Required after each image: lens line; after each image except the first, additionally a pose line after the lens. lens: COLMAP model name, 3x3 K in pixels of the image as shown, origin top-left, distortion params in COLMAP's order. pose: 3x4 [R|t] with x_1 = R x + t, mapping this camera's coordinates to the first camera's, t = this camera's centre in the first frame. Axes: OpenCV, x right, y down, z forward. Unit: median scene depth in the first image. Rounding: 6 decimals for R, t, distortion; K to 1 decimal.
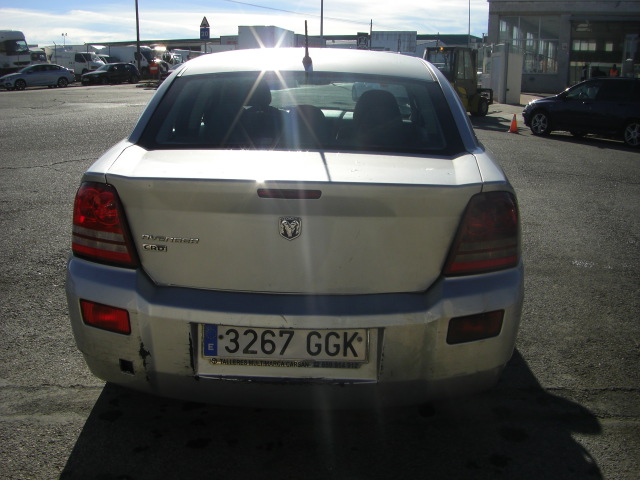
lens RADIAL K [[723.5, 0, 302.7], [0, 723.5, 255.4], [0, 0, 1]] dist [-0.192082, 0.143186]
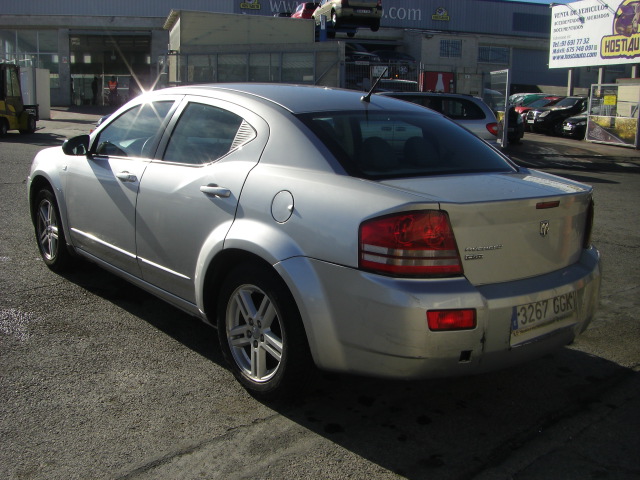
lens RADIAL K [[723.5, 0, 302.7], [0, 723.5, 255.4], [0, 0, 1]] dist [-0.192082, 0.143186]
pose [[0.747000, -0.138158, 0.650310, -1.265863], [0.147878, 0.988193, 0.040076, -0.109123], [-0.648169, 0.066230, 0.758611, 0.242725]]
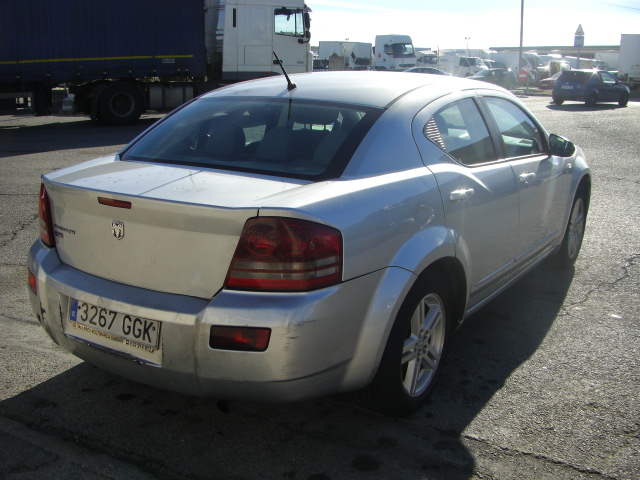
lens RADIAL K [[723.5, 0, 302.7], [0, 723.5, 255.4], [0, 0, 1]] dist [-0.192082, 0.143186]
pose [[0.849974, 0.126989, -0.511290, 0.873795], [-0.129391, 0.991107, 0.031060, -0.072395], [0.510687, 0.039756, 0.858847, 0.097854]]
